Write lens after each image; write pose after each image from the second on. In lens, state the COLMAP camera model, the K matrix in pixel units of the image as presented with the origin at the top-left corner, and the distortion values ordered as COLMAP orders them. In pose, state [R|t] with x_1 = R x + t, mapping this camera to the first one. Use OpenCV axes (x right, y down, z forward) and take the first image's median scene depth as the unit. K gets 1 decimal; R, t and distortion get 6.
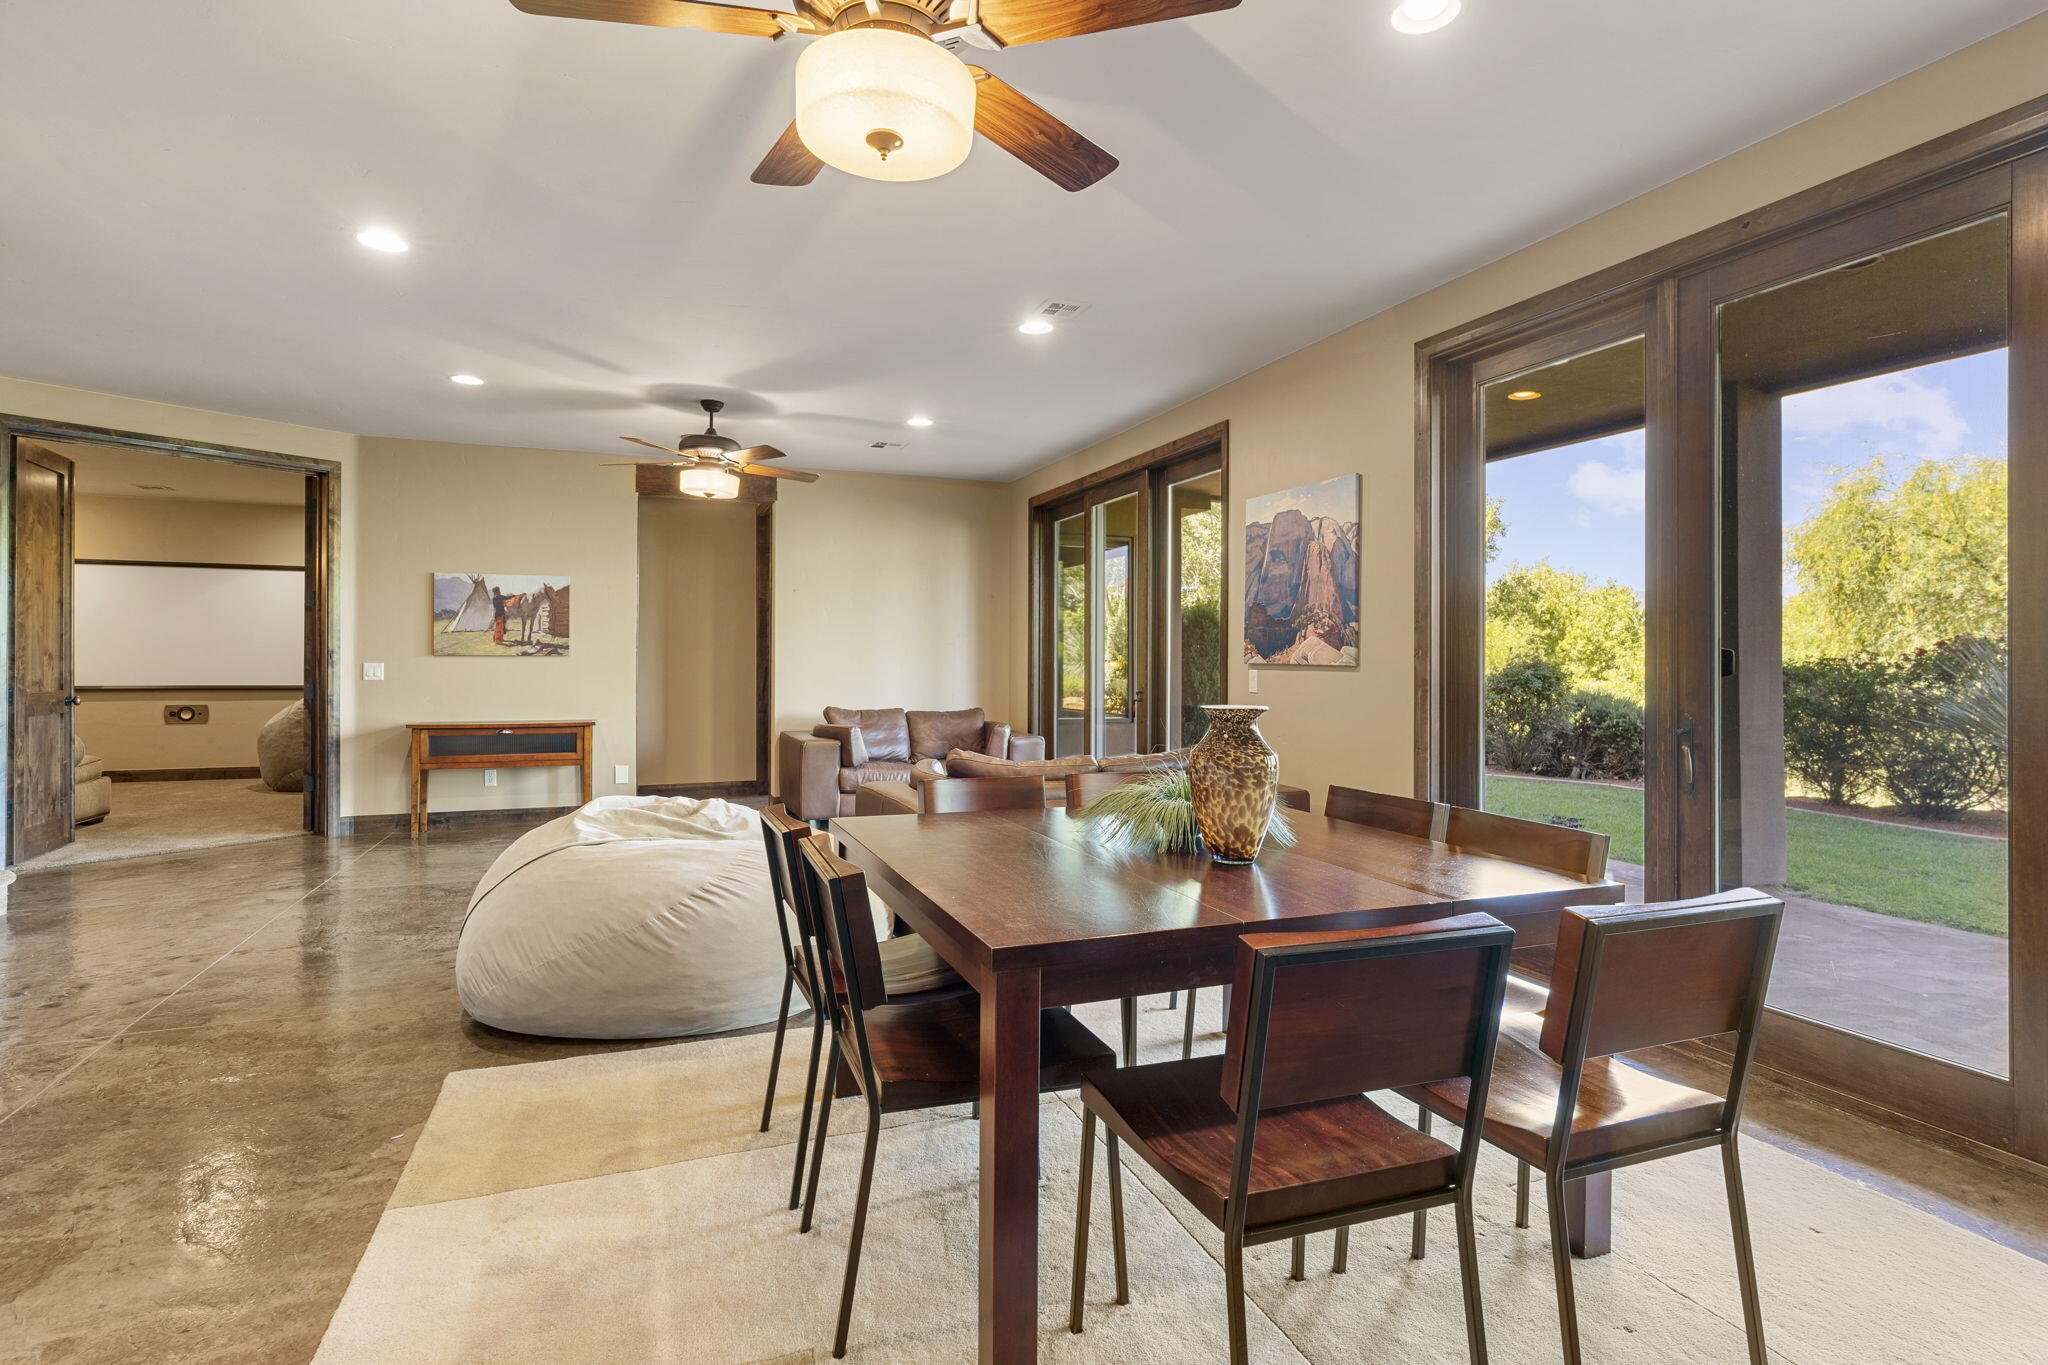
lens RADIAL K [[1006.6, 0, 1017.5], [0, 1006.6, 678.7], [0, 0, 1]] dist [-0.001994, 0.000435]
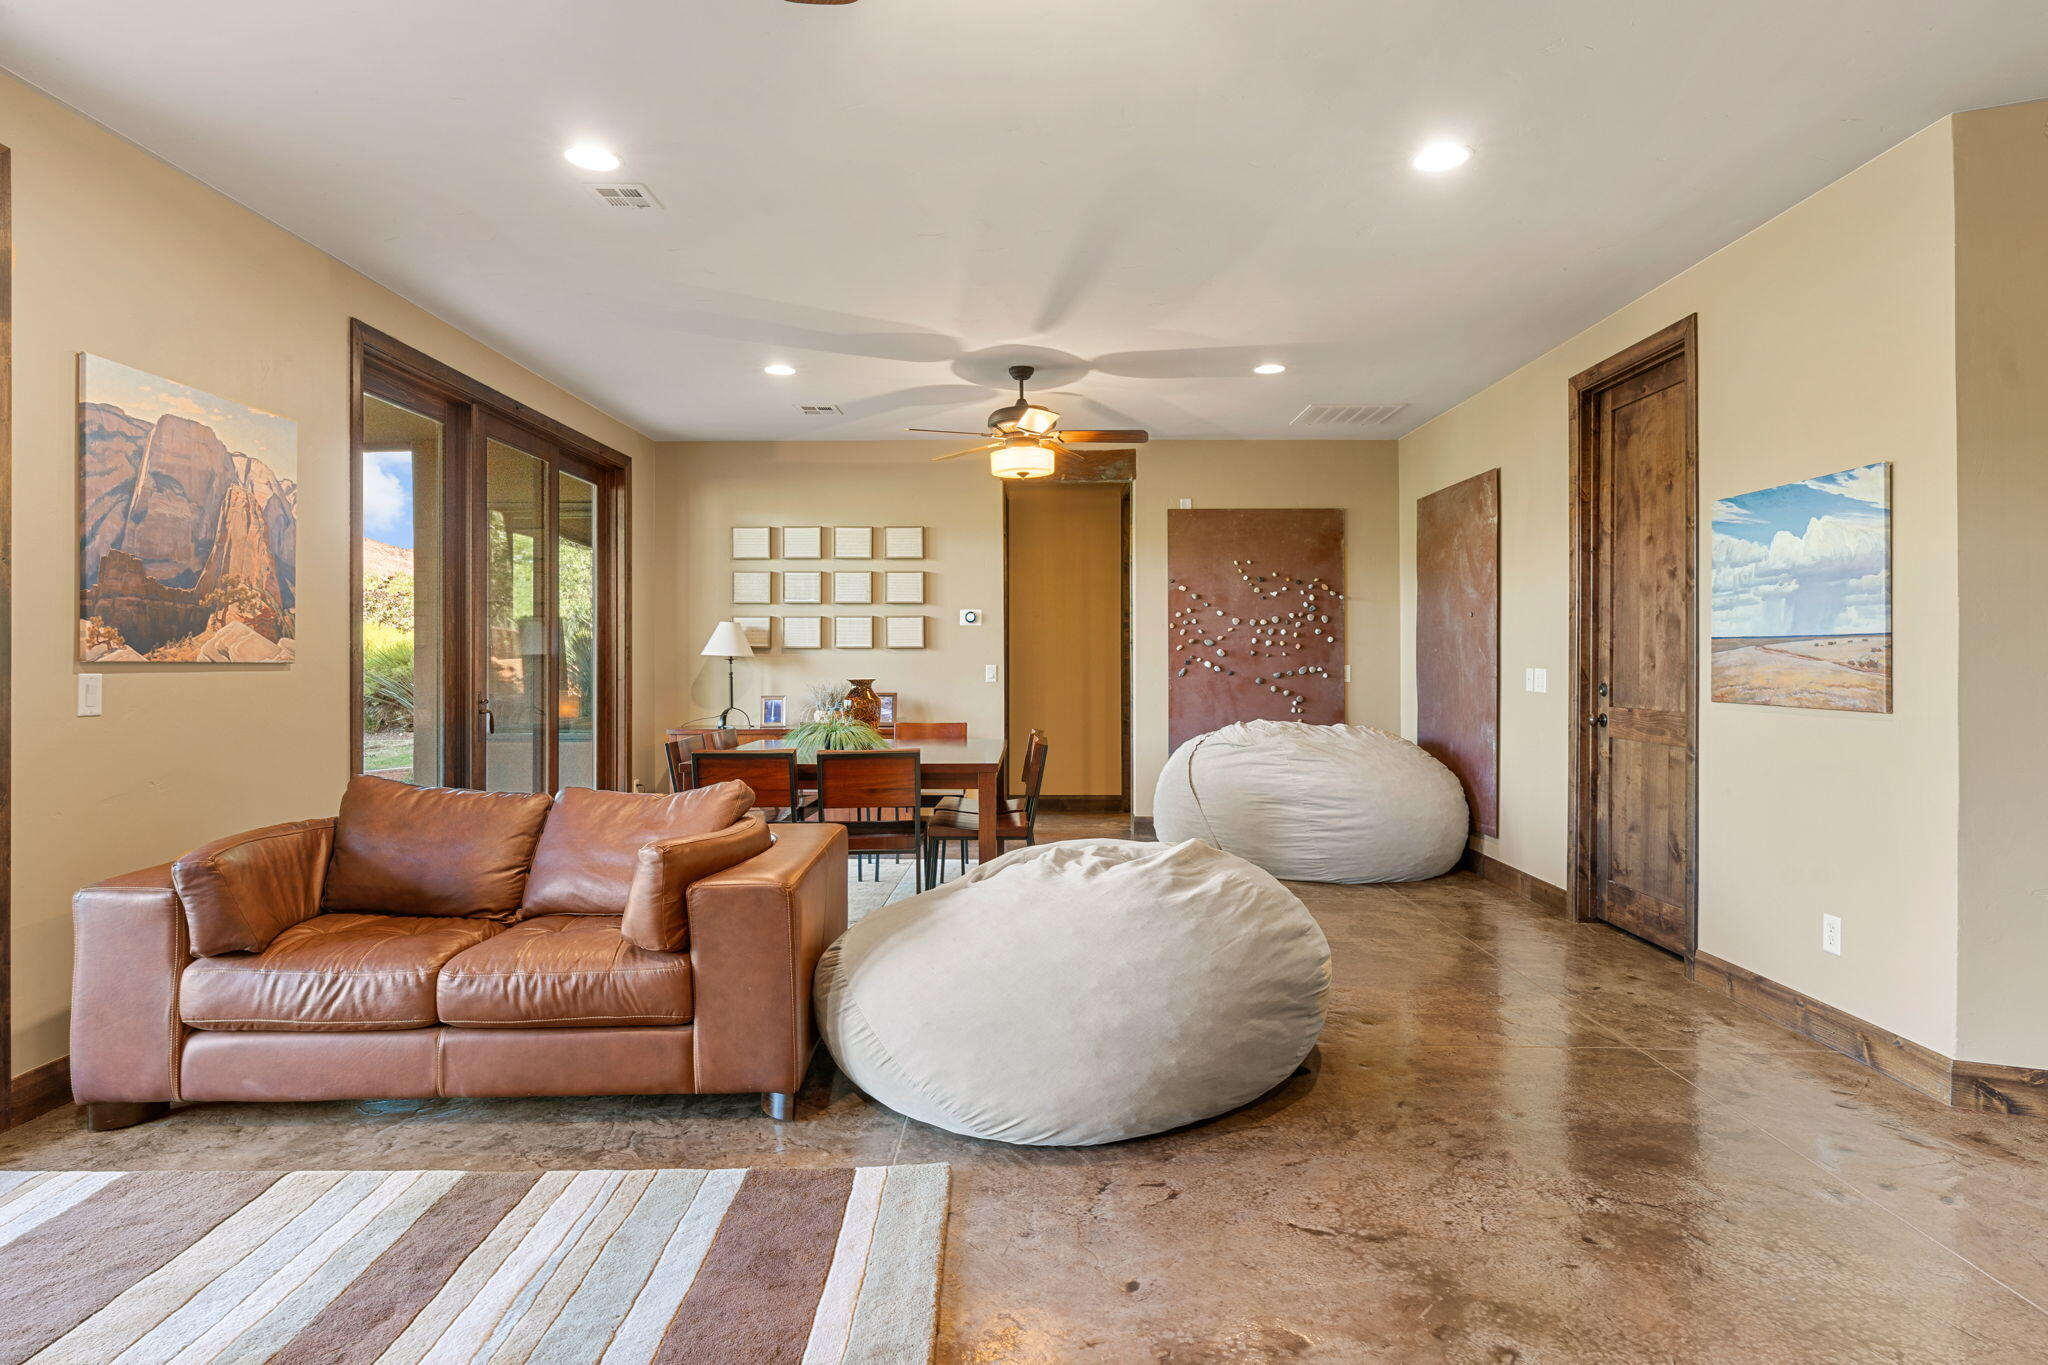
lens RADIAL K [[1006.6, 0, 1017.5], [0, 1006.6, 678.7], [0, 0, 1]] dist [-0.001994, 0.000435]
pose [[-0.925037, -0.017355, 0.379481, -0.467750], [-0.002837, 0.999244, 0.038782, -0.030768], [-0.379867, 0.034798, -0.924387, 1.423940]]
